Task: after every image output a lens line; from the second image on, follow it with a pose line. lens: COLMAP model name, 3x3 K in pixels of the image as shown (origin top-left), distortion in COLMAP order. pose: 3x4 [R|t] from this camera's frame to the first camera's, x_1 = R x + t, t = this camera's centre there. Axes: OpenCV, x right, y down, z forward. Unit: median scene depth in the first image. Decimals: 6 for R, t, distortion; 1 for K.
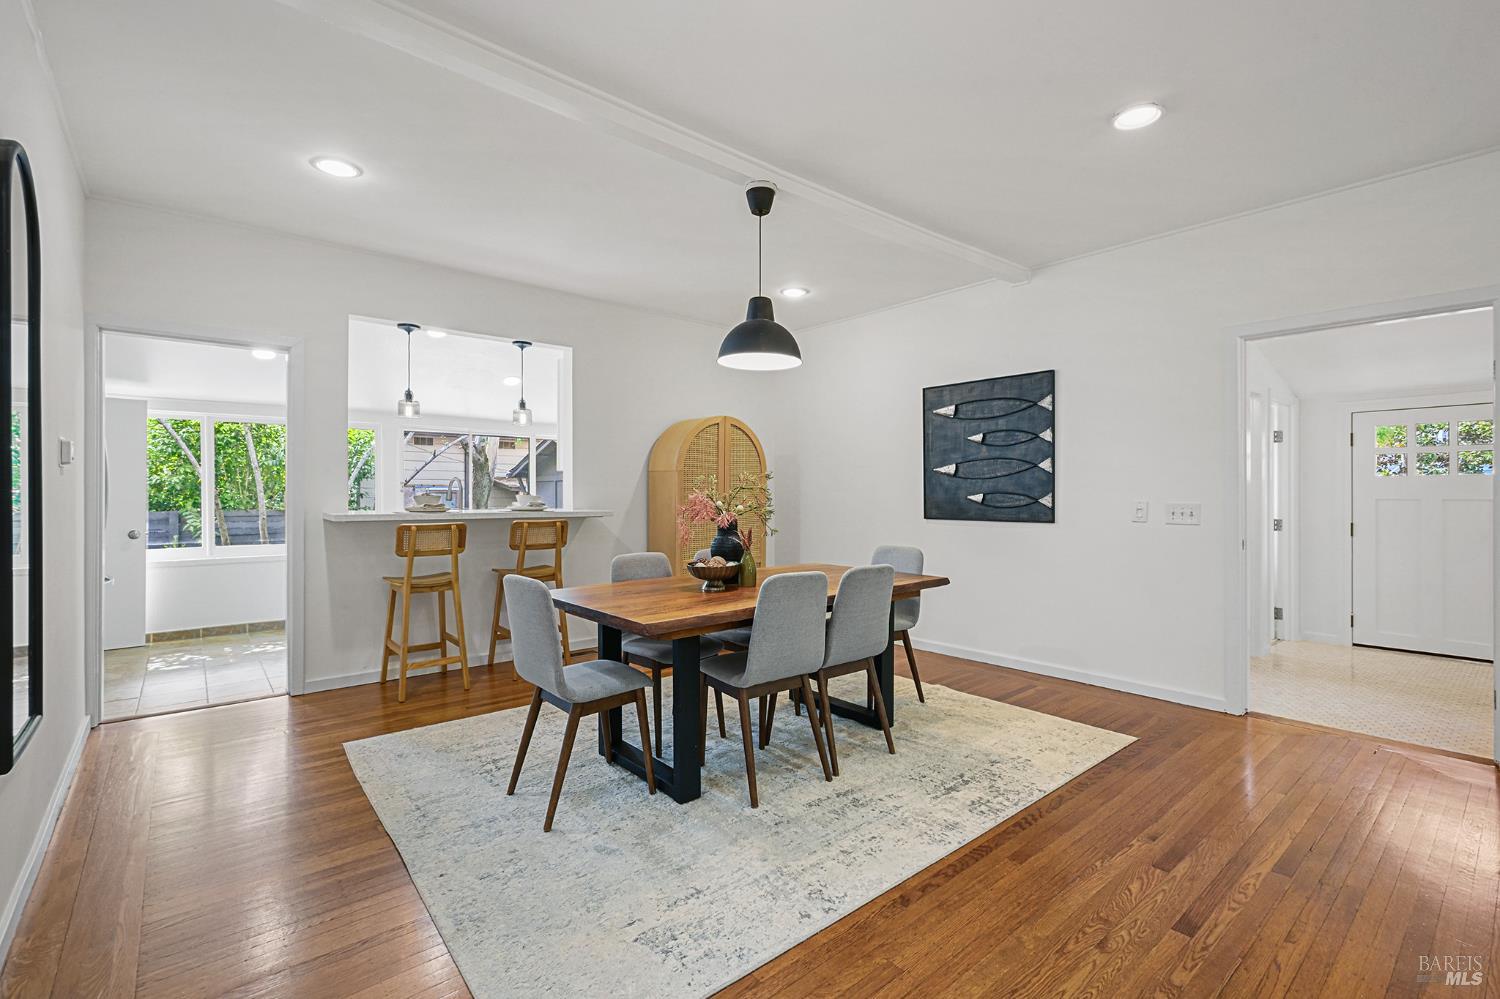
lens RADIAL K [[685.1, 0, 750.0], [0, 685.1, 499.5], [0, 0, 1]] dist [-0.000796, -0.000302]
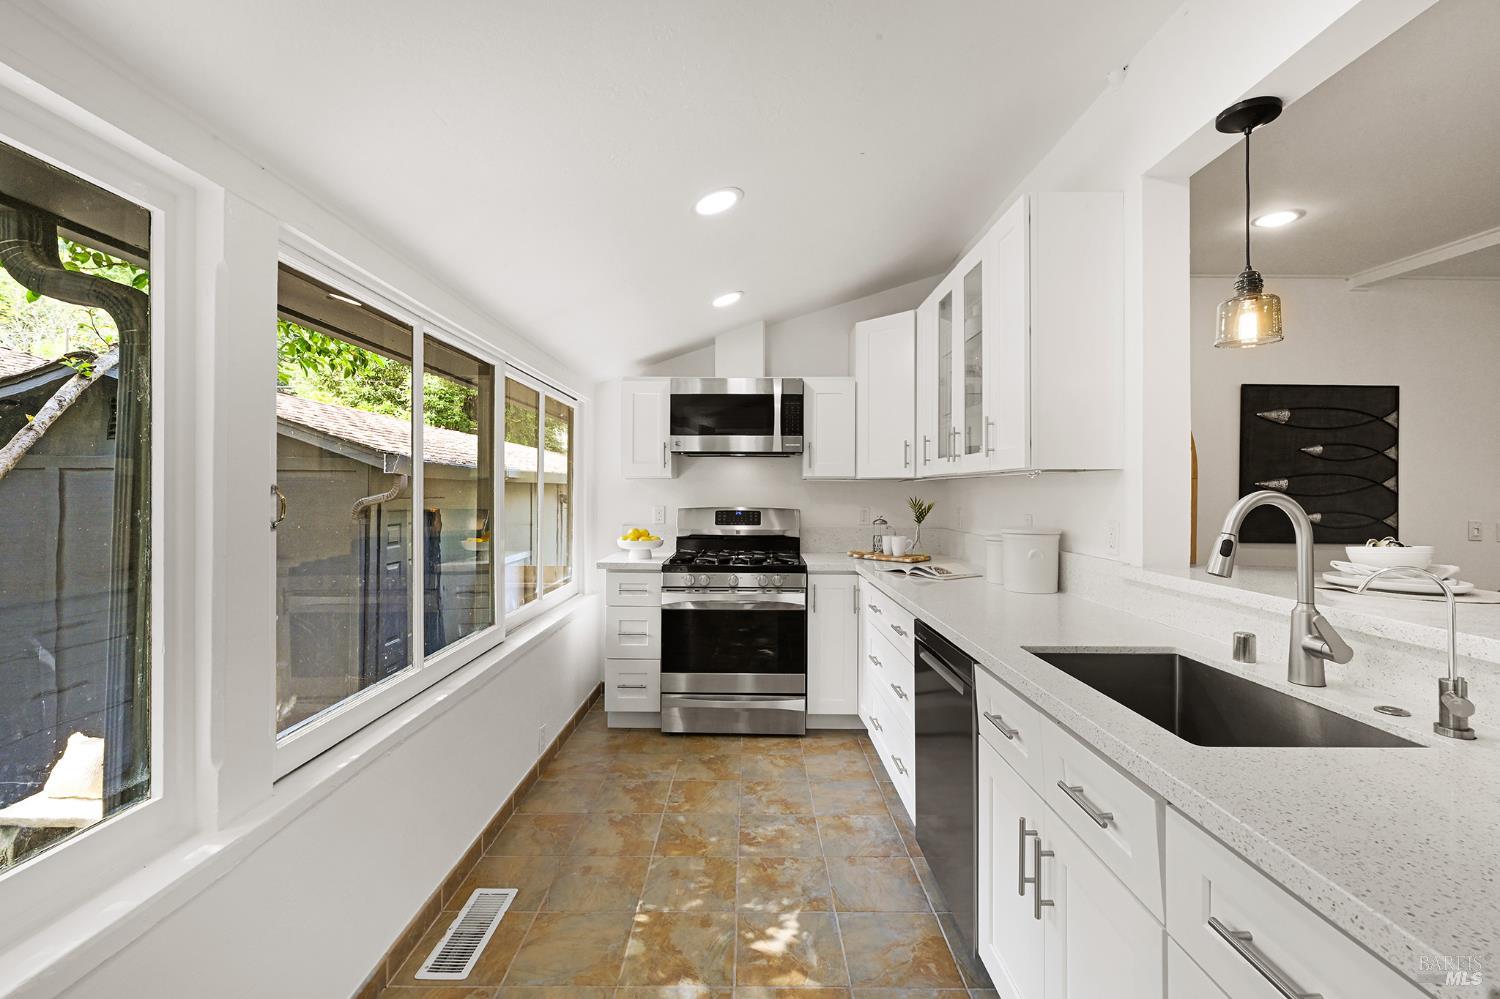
lens RADIAL K [[652.2, 0, 755.6], [0, 652.2, 487.8], [0, 0, 1]] dist [0.000350, 0.000343]
pose [[0.640962, 0.010033, 0.767507, -0.851976], [-0.003167, 0.999941, -0.010427, -0.032402], [-0.767566, 0.004253, 0.640956, 1.105235]]
